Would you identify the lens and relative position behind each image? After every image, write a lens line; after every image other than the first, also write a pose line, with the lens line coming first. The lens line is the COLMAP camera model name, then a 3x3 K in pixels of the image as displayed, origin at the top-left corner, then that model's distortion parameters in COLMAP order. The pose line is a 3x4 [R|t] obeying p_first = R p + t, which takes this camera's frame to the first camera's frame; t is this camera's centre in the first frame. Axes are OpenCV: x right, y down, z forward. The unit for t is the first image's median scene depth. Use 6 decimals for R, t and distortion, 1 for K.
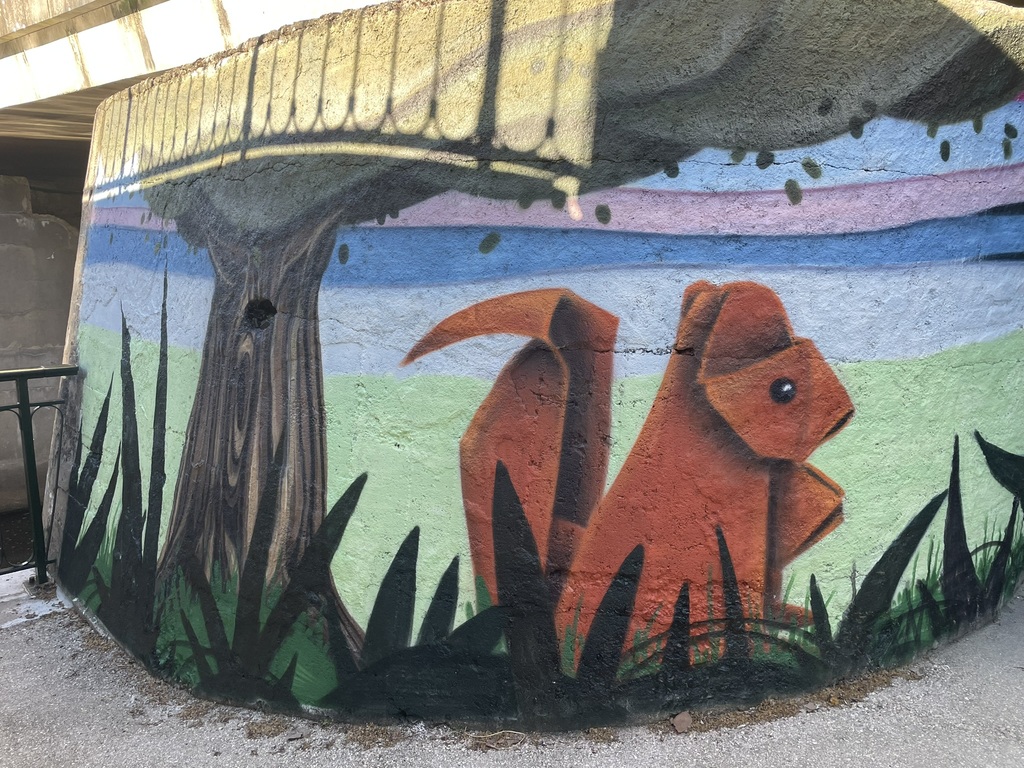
lens RADIAL K [[769.4, 0, 511.6], [0, 769.4, 380.1], [0, 0, 1]] dist [0.031602, -0.053429]
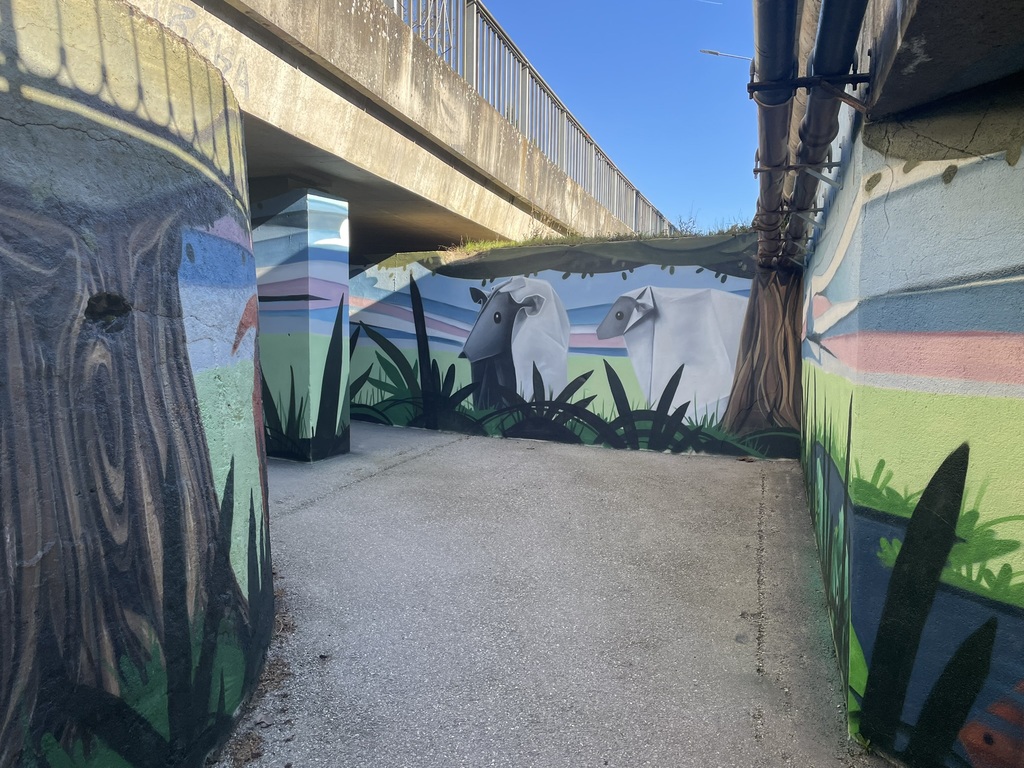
lens RADIAL K [[769.4, 0, 504.1], [0, 769.4, 382.1], [0, 0, 1]] dist [0.031602, -0.053429]
pose [[-0.386291, -0.061078, 0.920353, -1.248917], [0.139895, 0.982382, 0.123911, -0.059655], [-0.911707, 0.176619, -0.370941, 0.963295]]
